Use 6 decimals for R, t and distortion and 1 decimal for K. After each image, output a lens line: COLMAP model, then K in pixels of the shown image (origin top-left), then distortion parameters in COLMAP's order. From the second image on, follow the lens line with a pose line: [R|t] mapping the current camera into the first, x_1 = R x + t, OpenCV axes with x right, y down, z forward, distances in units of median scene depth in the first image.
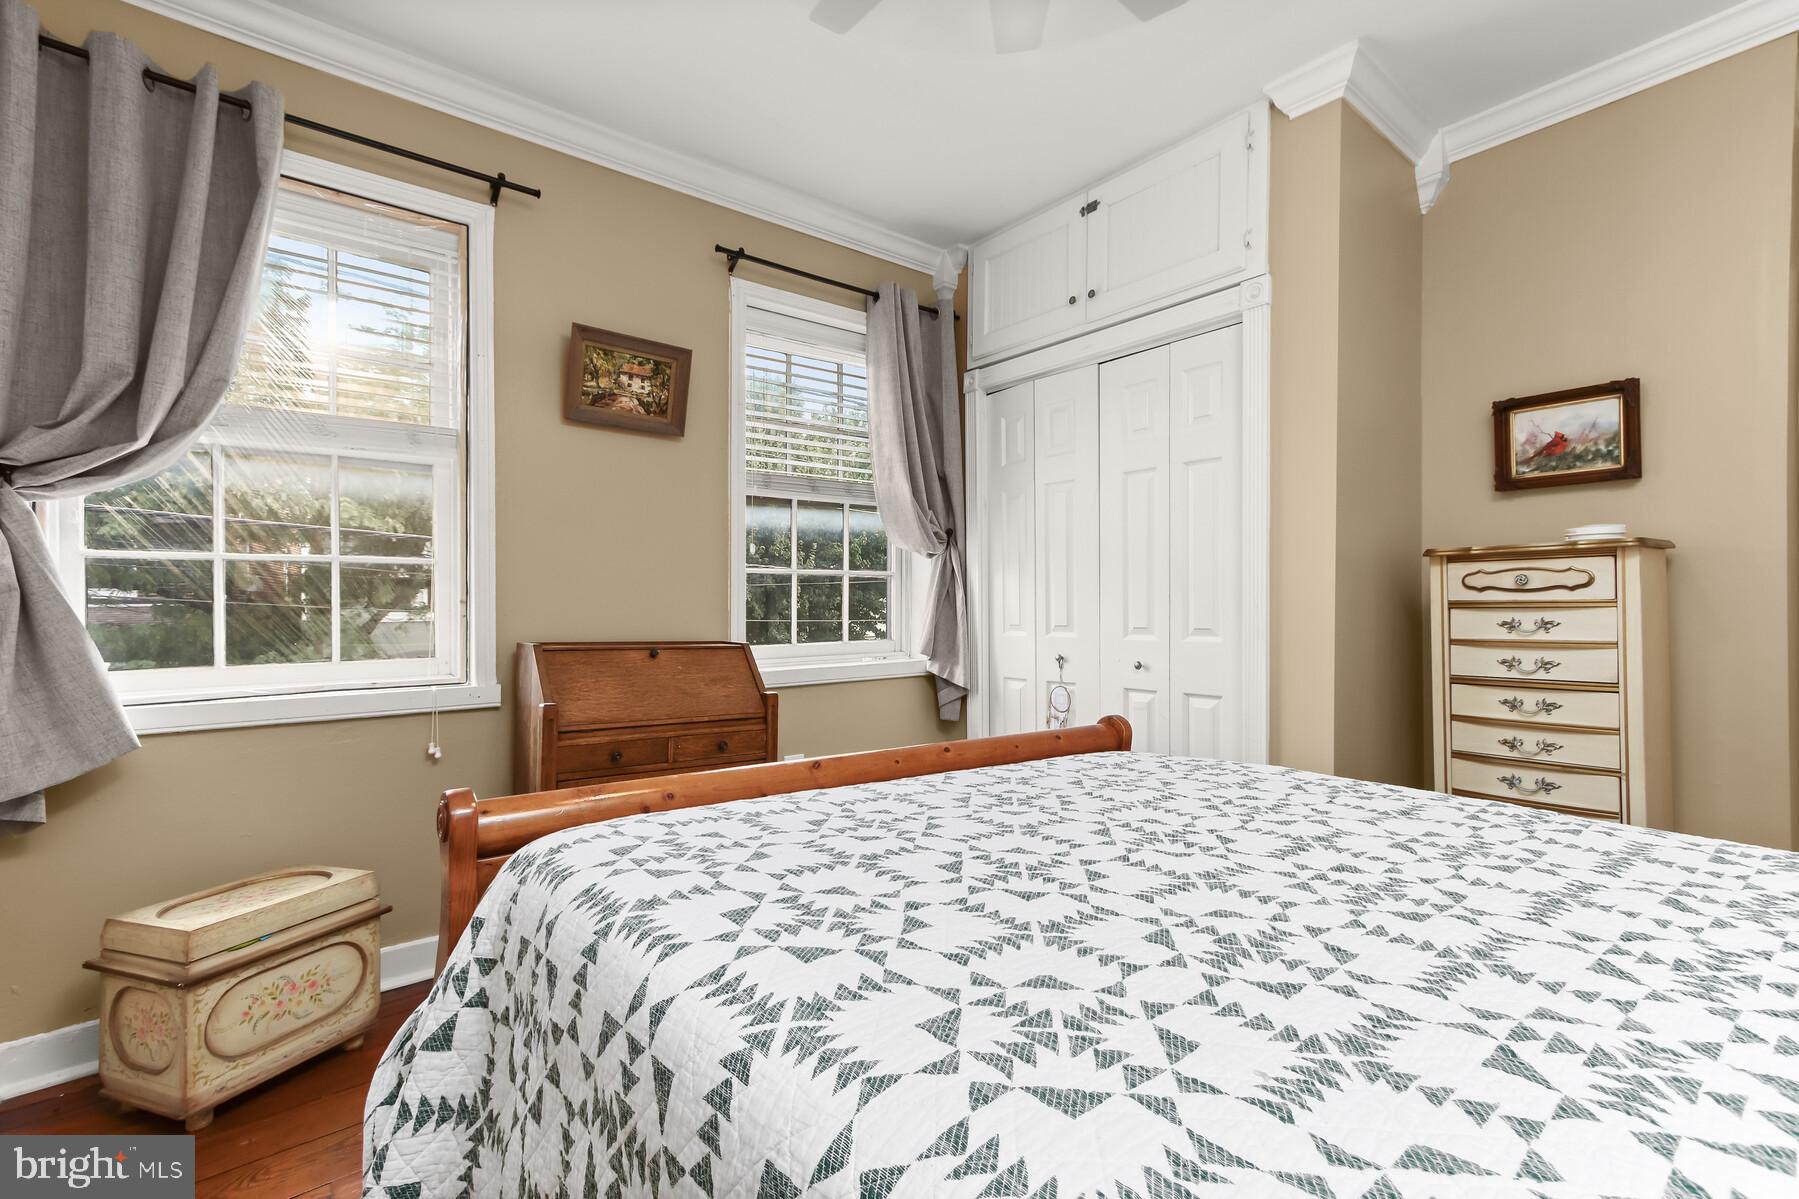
lens RADIAL K [[810.9, 0, 897.0], [0, 810.9, 602.0], [0, 0, 1]] dist [0.023363, 0.000212]
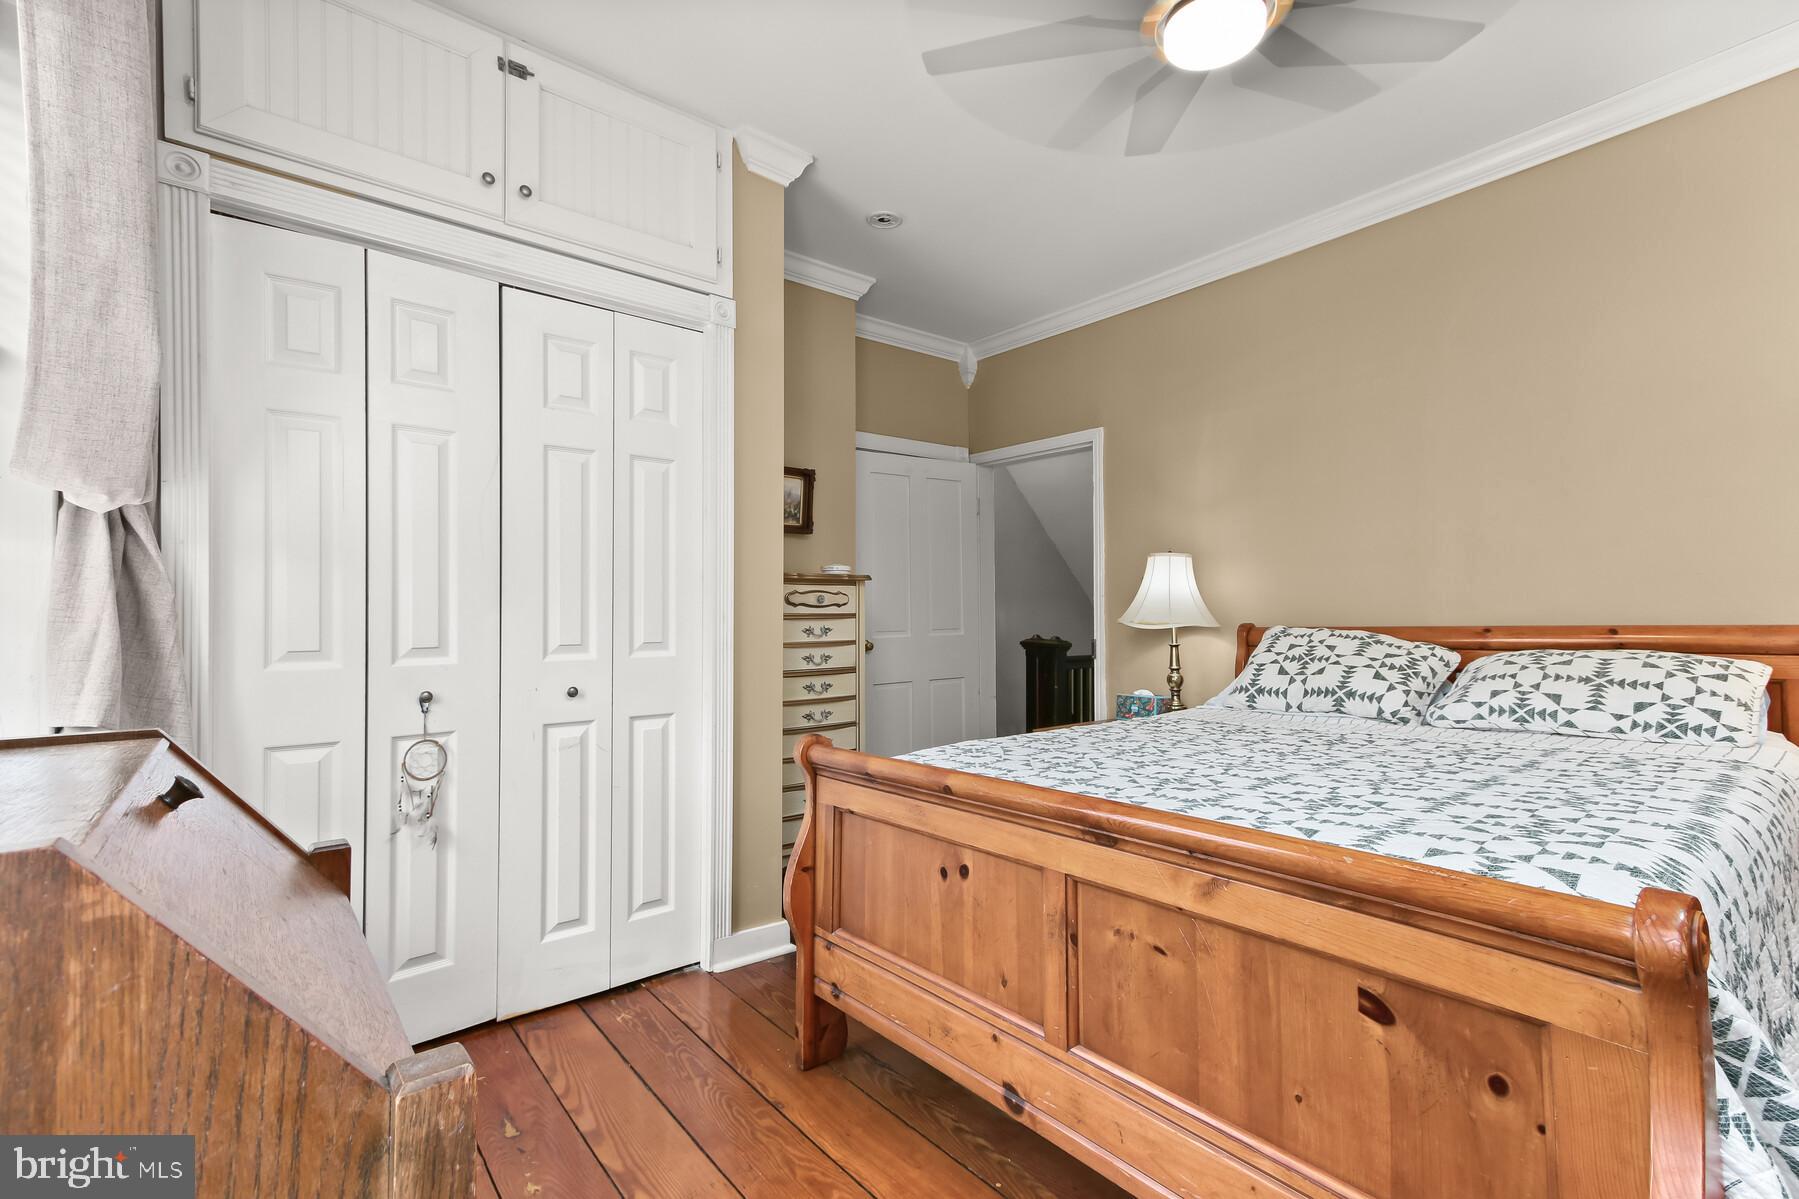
lens RADIAL K [[810.9, 0, 904.0], [0, 810.9, 603.3], [0, 0, 1]] dist [0.023363, 0.000212]
pose [[0.000738, 0.018792, 0.999823, -0.608987], [-0.002328, 0.999821, -0.018790, 0.006258], [-0.999997, -0.002313, 0.000782, 0.818469]]
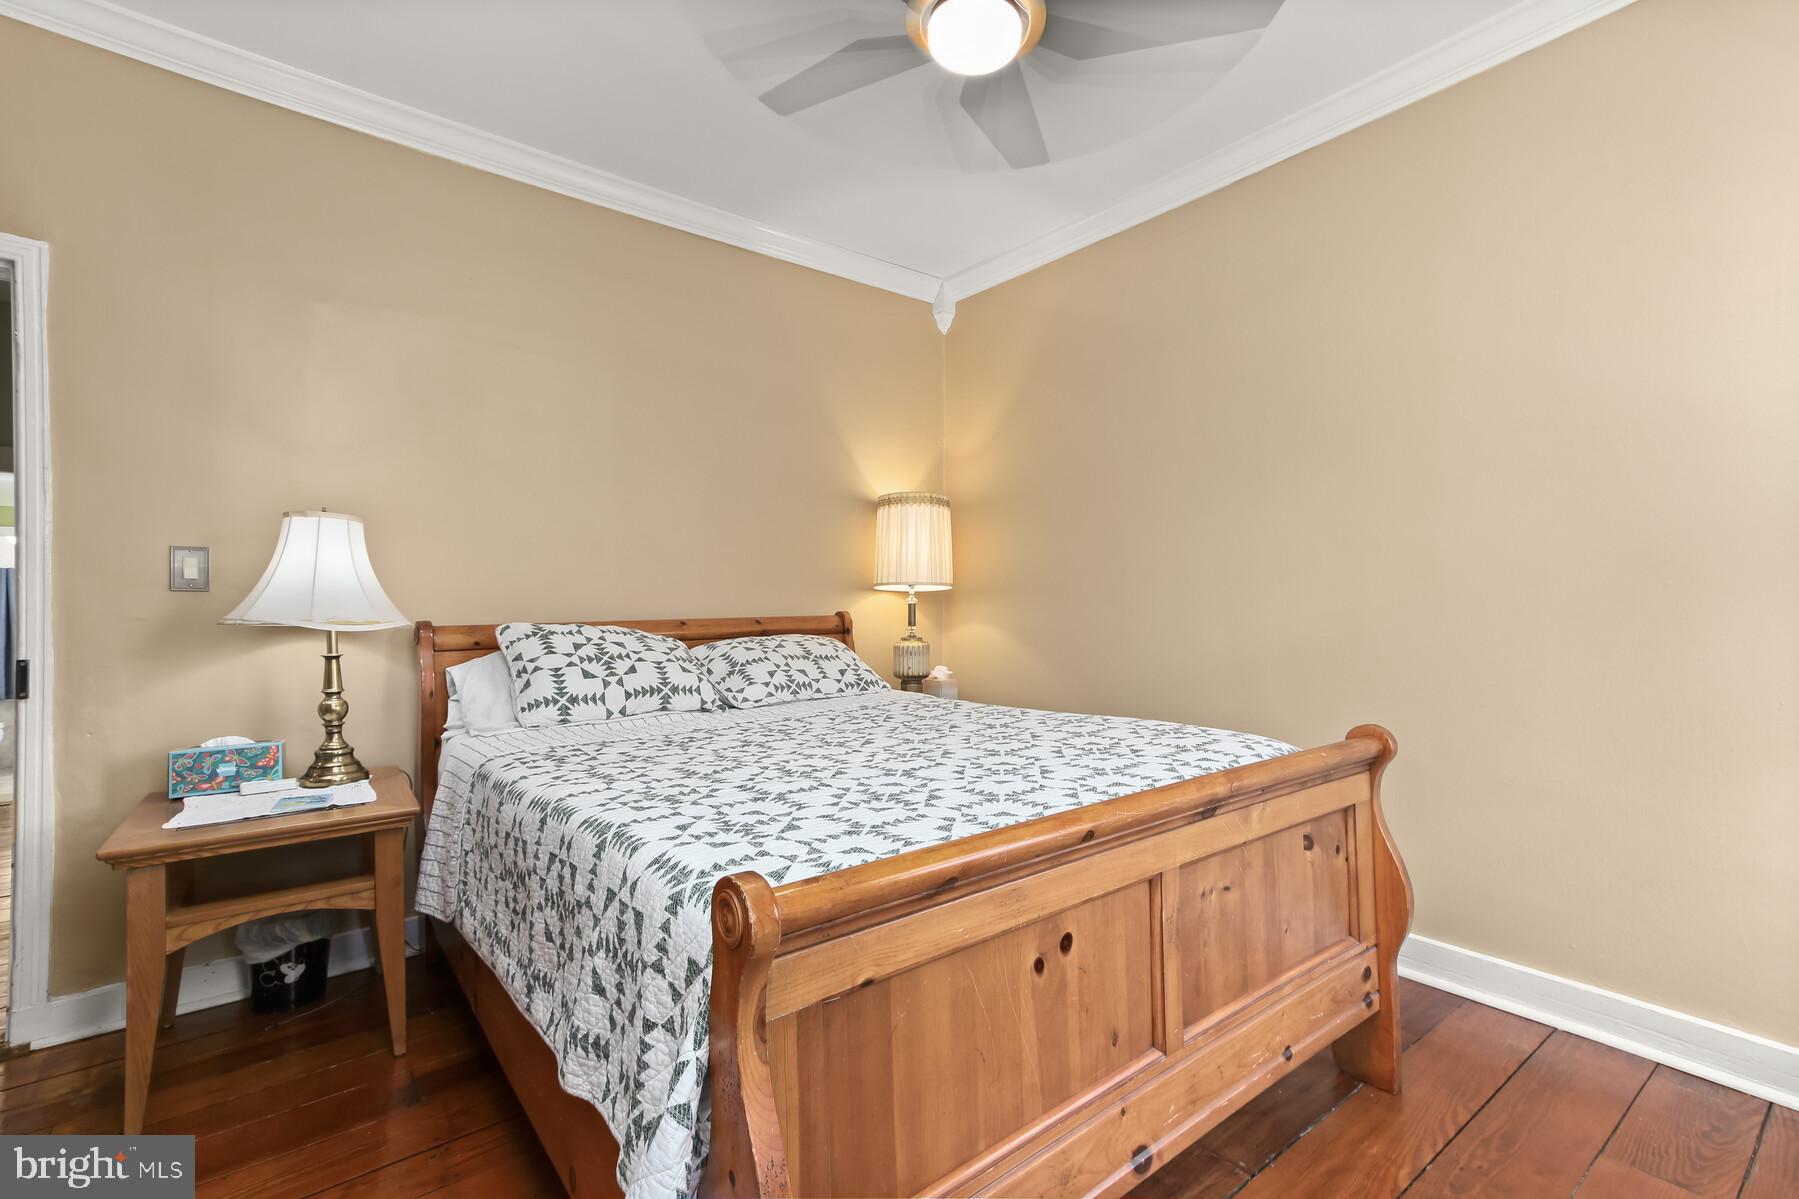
lens RADIAL K [[810.9, 0, 906.5], [0, 810.9, 604.7], [0, 0, 1]] dist [0.023363, 0.000212]
pose [[-0.999898, 0.008300, 0.011631, 0.647650], [0.008161, 0.999896, -0.011925, 0.011507], [-0.011729, -0.011829, -0.999861, 1.575124]]
